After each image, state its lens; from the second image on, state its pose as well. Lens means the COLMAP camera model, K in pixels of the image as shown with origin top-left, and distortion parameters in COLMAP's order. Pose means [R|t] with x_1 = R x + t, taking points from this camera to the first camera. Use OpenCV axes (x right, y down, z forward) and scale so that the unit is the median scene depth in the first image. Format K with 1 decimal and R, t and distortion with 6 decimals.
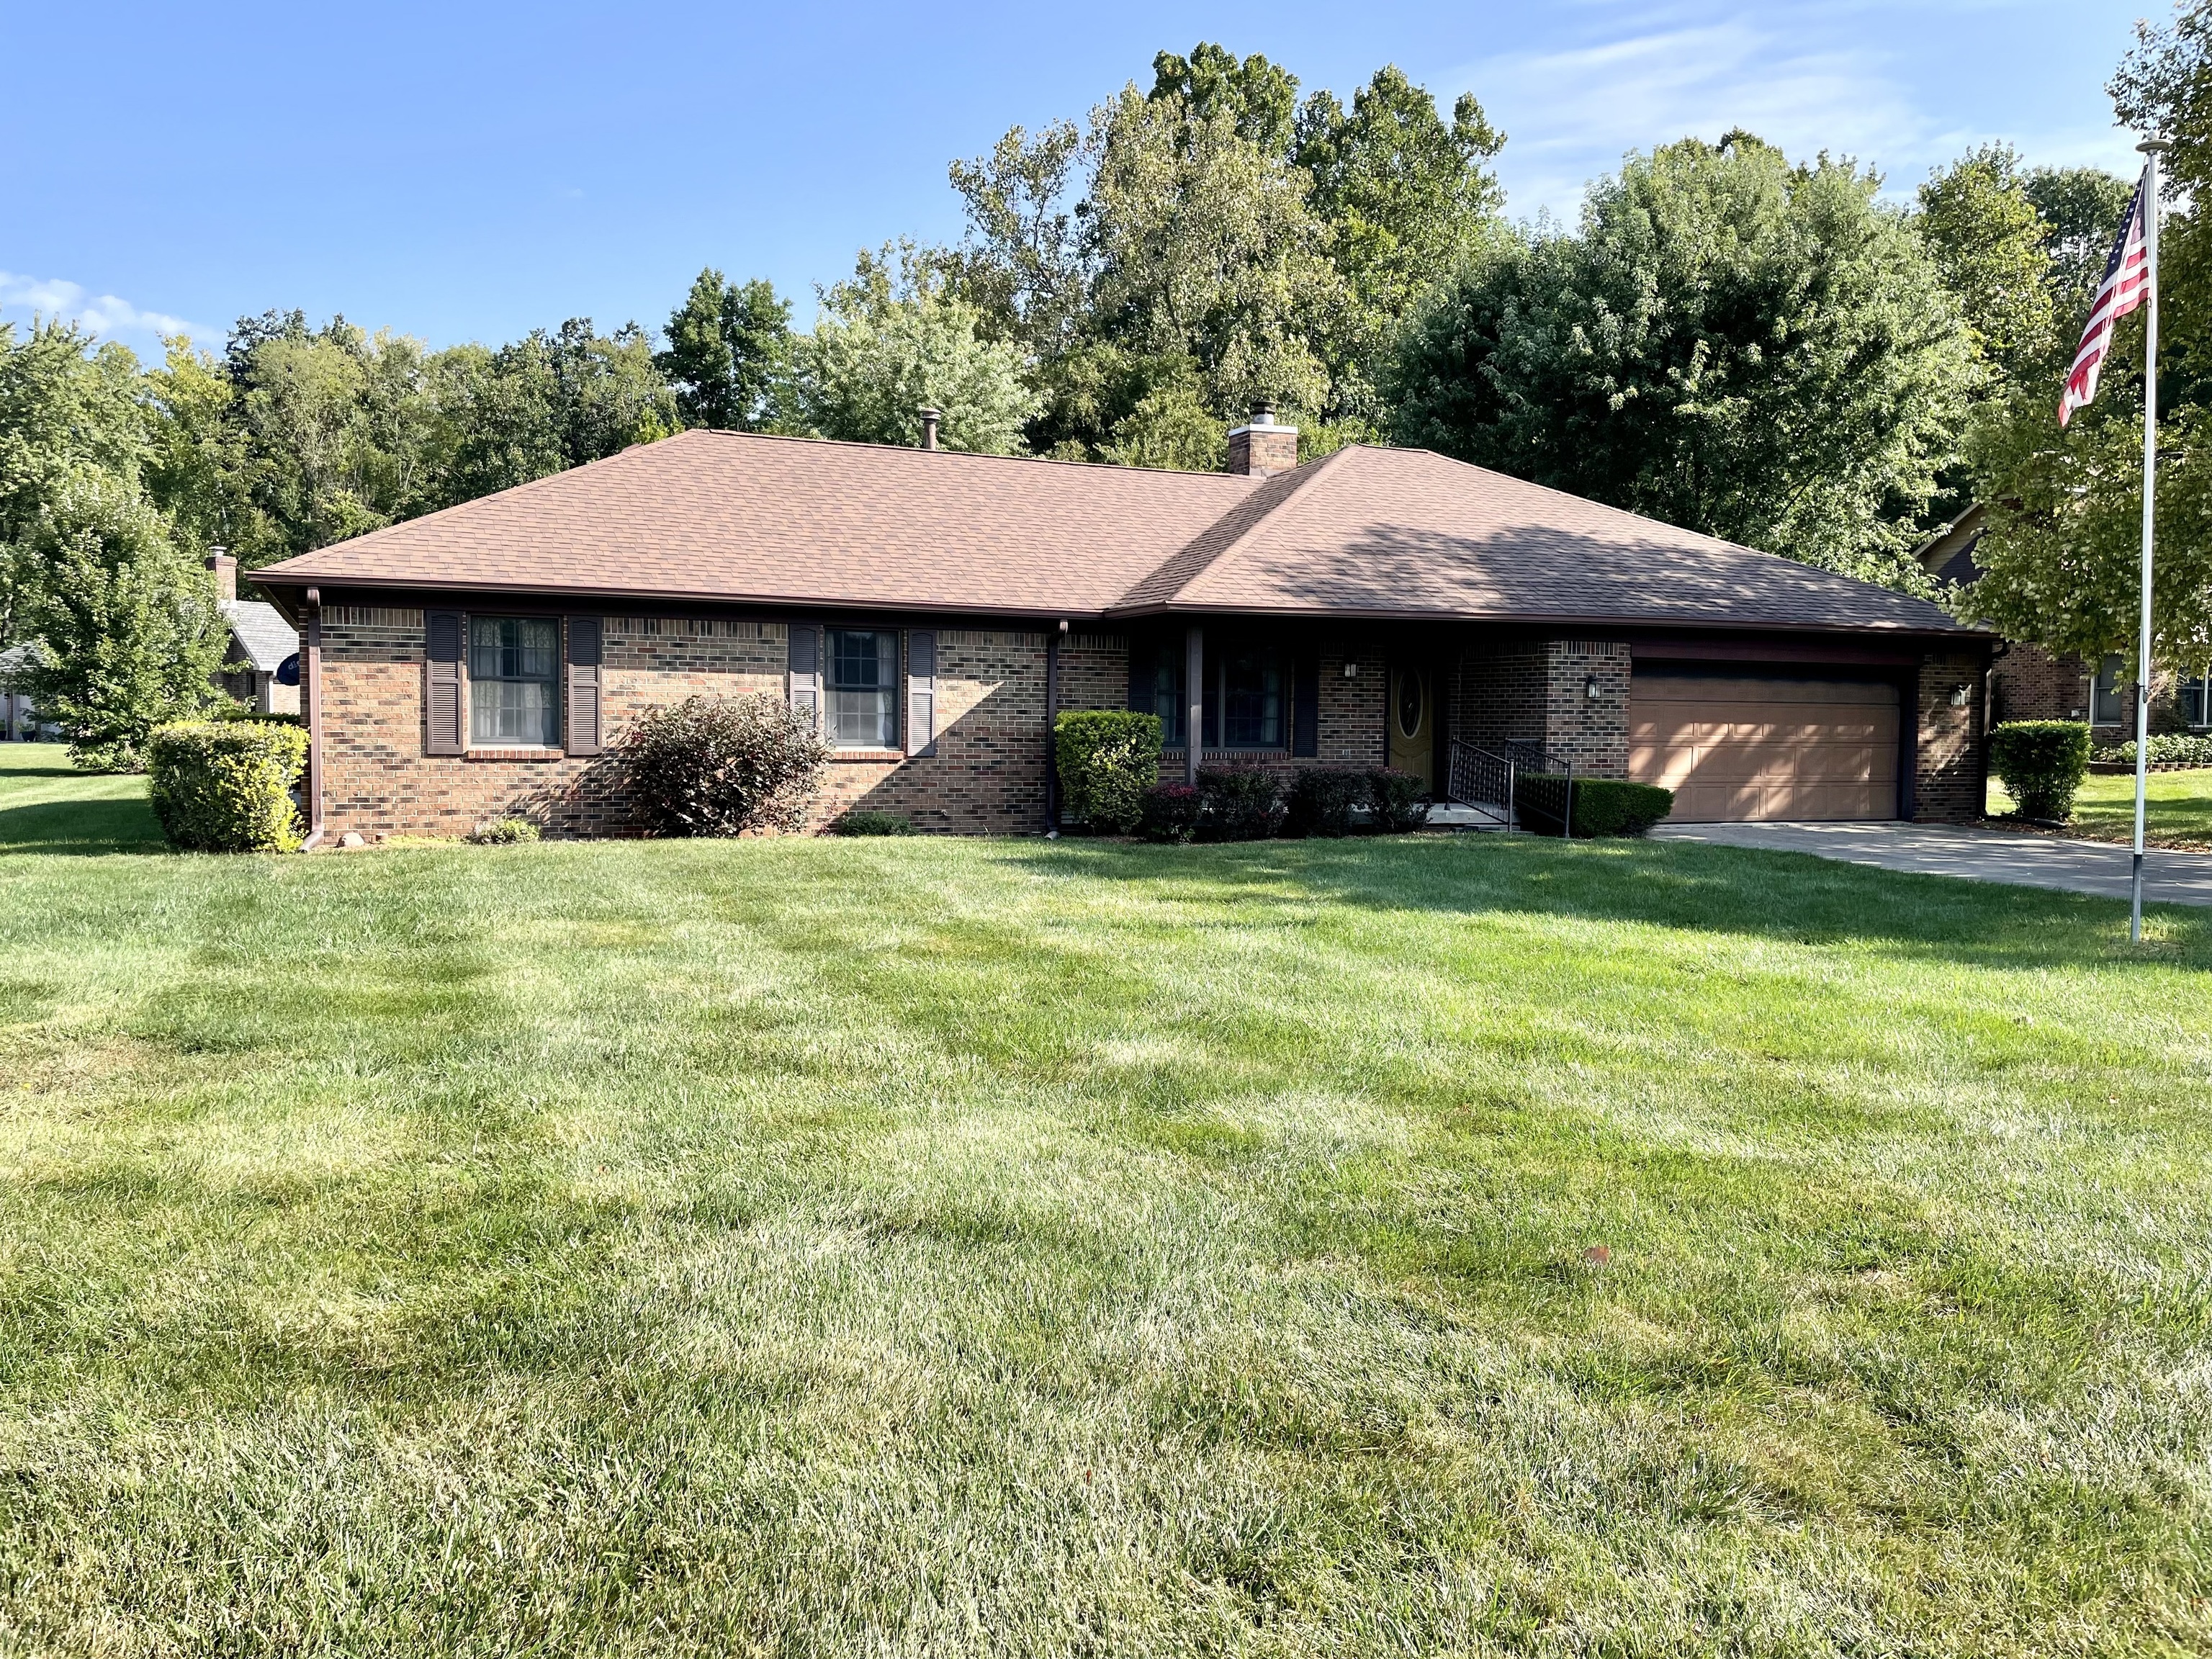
lens RADIAL K [[1718.0, 0, 1106.0], [0, 1718.0, 829.5], [0, 0, 1]] dist [0.092301, -0.133837]
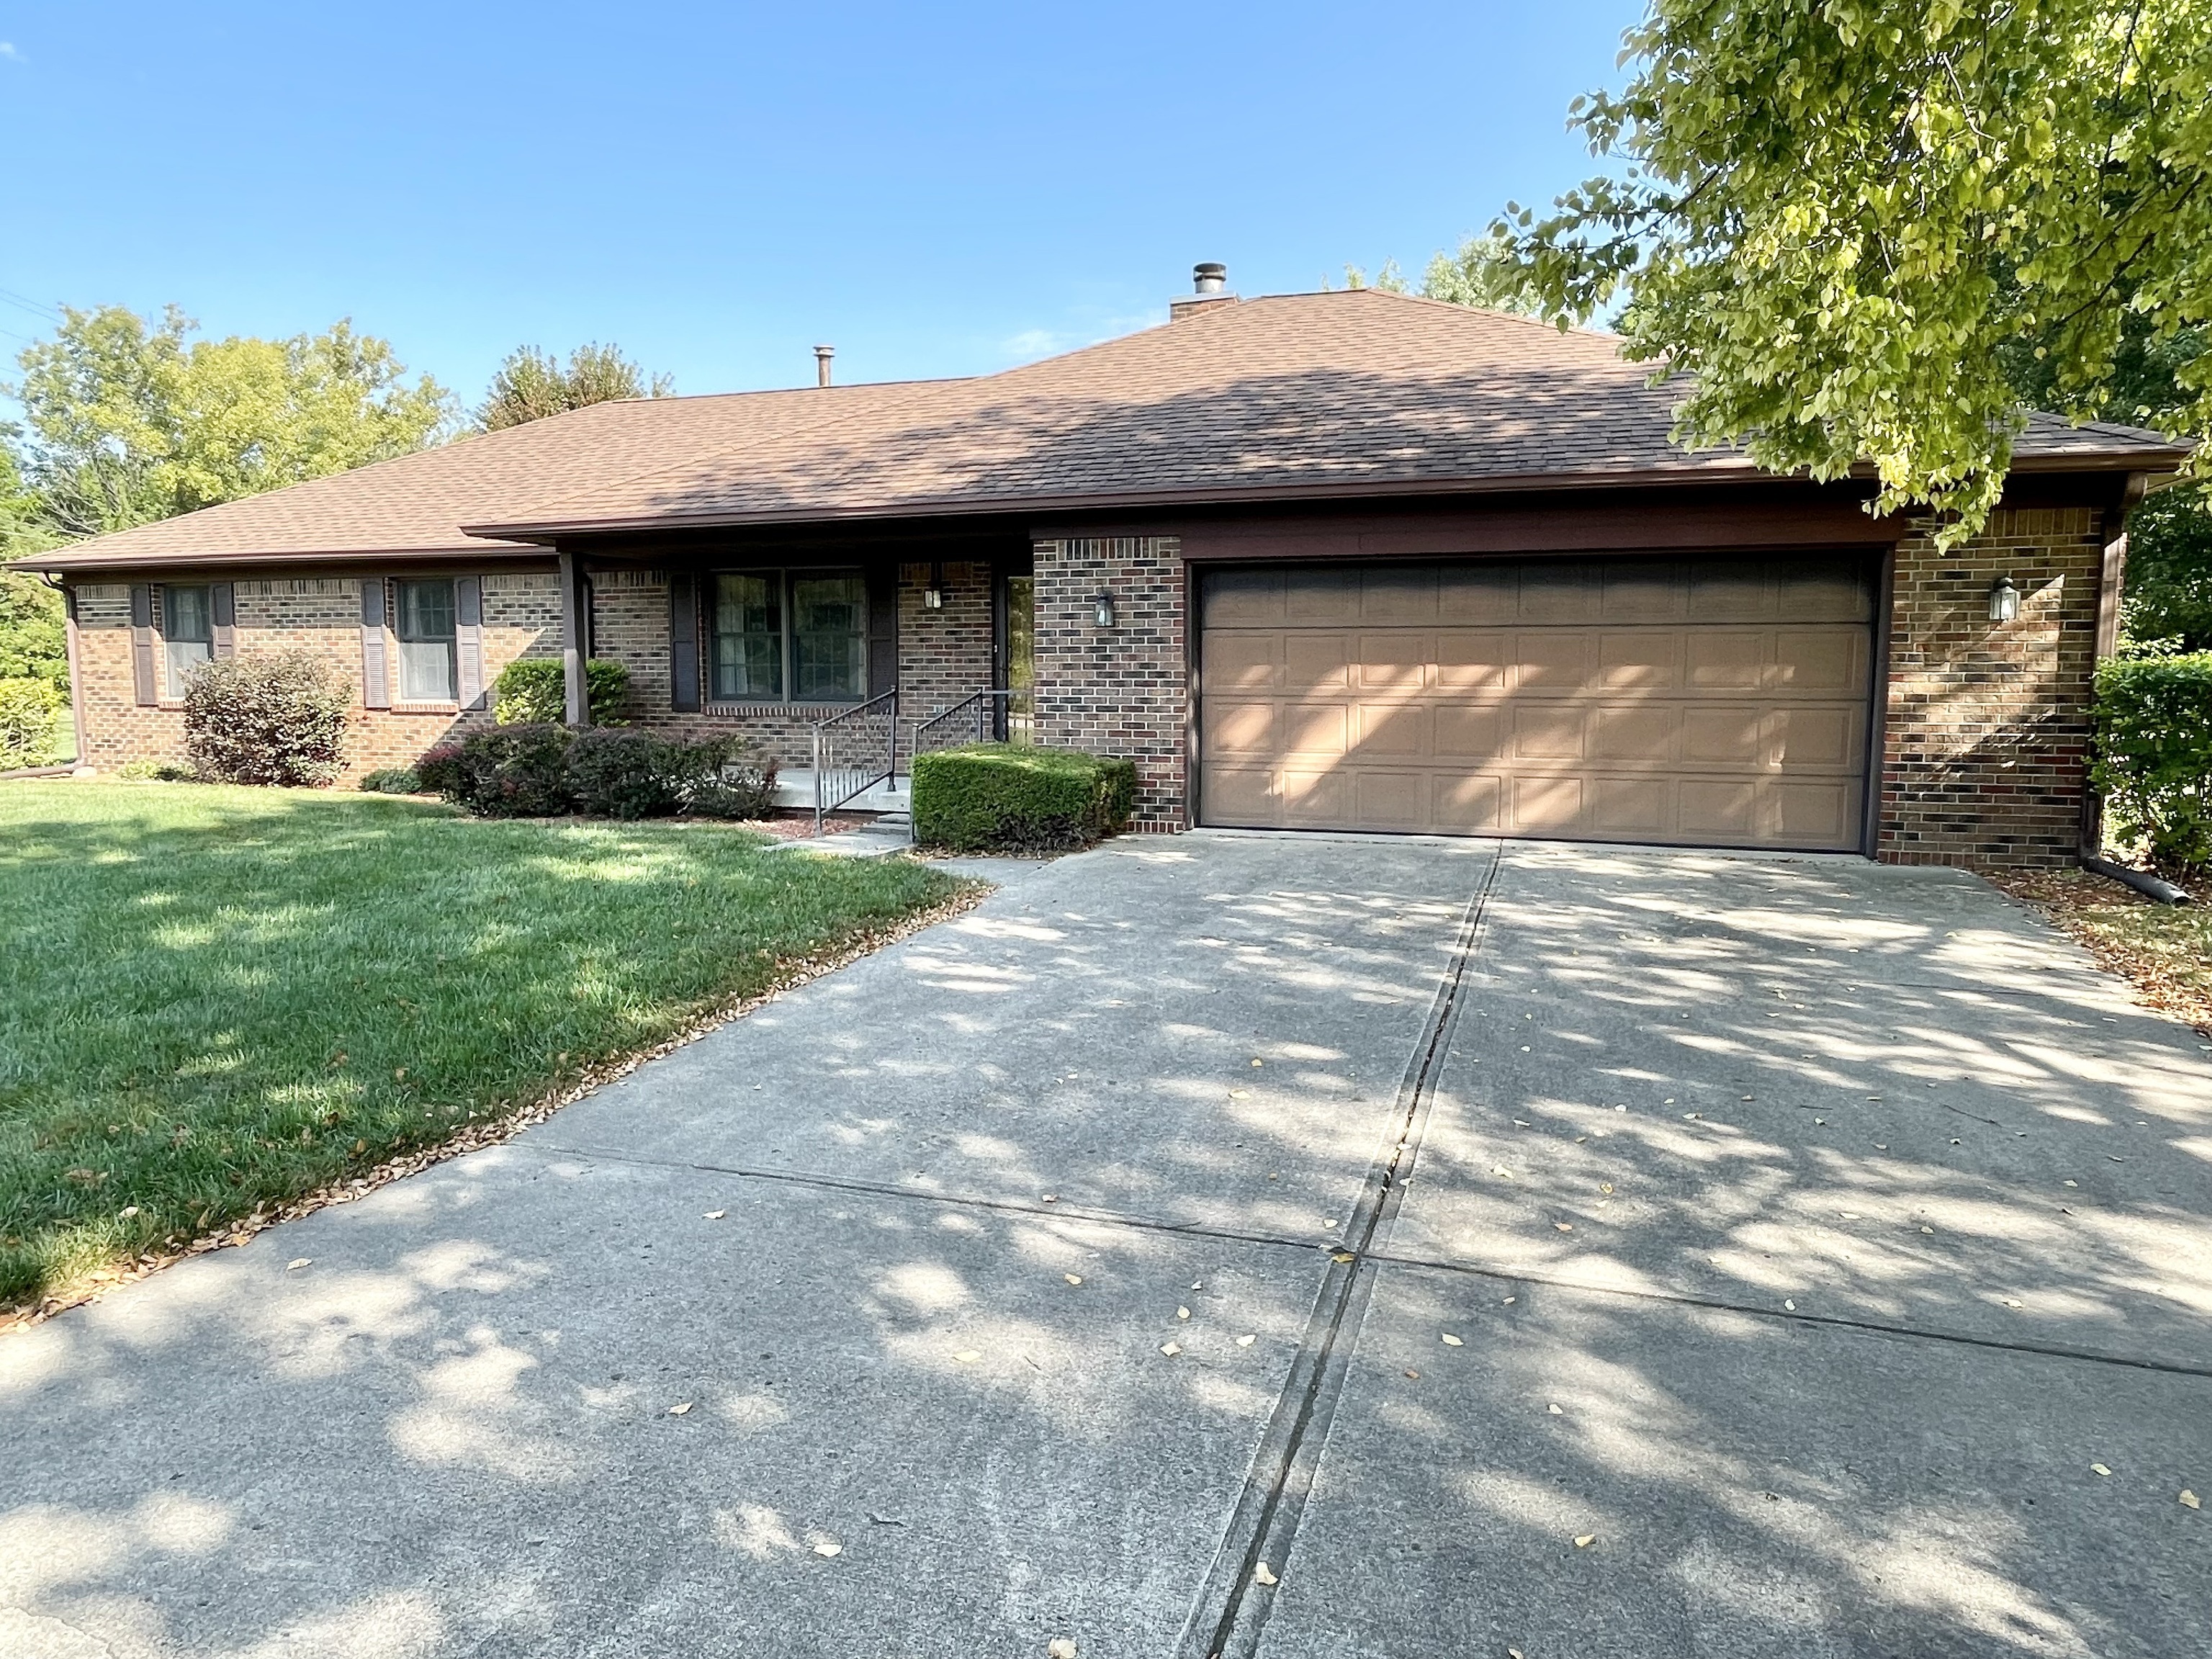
lens RADIAL K [[1364.7, 0, 1106.0], [0, 1364.7, 829.5], [0, 0, 1]] dist [-0.001693, -0.000939]
pose [[0.733388, 0.069521, -0.676246, 0.630593], [-0.034811, 0.997293, 0.064774, -0.034618], [0.678919, -0.023964, 0.733822, 0.634589]]
